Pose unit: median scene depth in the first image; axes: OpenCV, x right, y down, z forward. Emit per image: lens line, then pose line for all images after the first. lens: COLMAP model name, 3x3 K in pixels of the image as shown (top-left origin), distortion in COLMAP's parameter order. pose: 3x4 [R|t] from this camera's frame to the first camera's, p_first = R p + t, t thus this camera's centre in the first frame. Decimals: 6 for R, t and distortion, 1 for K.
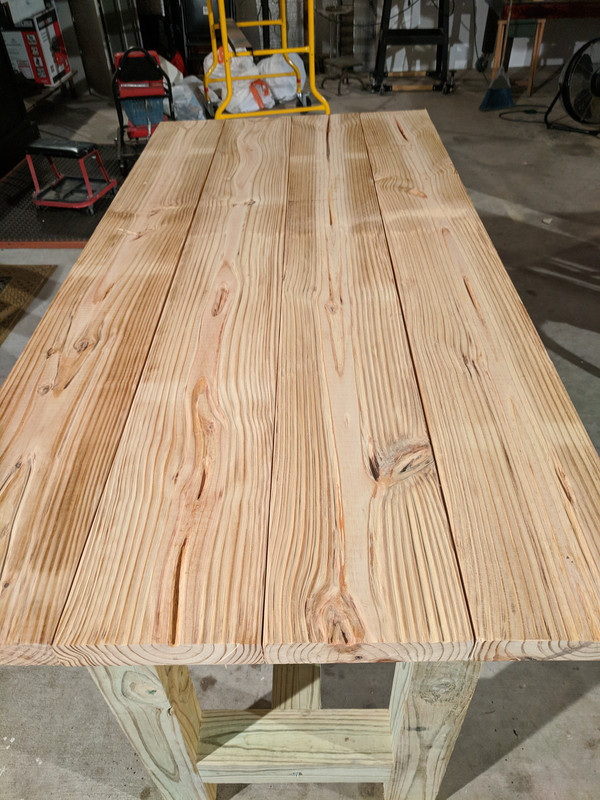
lens RADIAL K [[594.9, 0, 303.5], [0, 594.9, 415.5], [0, 0, 1]] dist [0.003049, 0.003891]
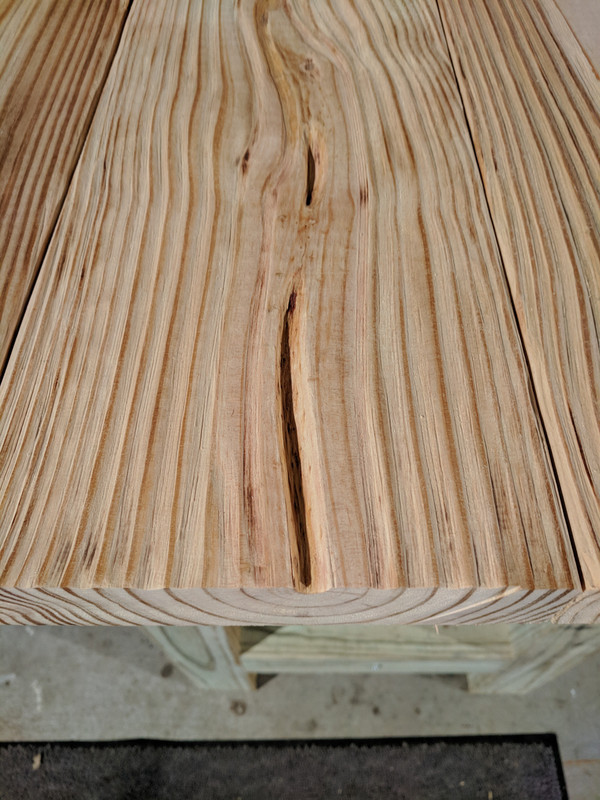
lens RADIAL K [[601.6, 0, 300.0], [0, 601.6, 400.0], [0, 0, 1]] dist [-0.010918, 0.043266]
pose [[0.999931, 0.007253, 0.009264, -0.181993], [-0.009246, 0.971367, 0.237404, 0.168234], [-0.007276, -0.237473, 0.971367, 0.569027]]
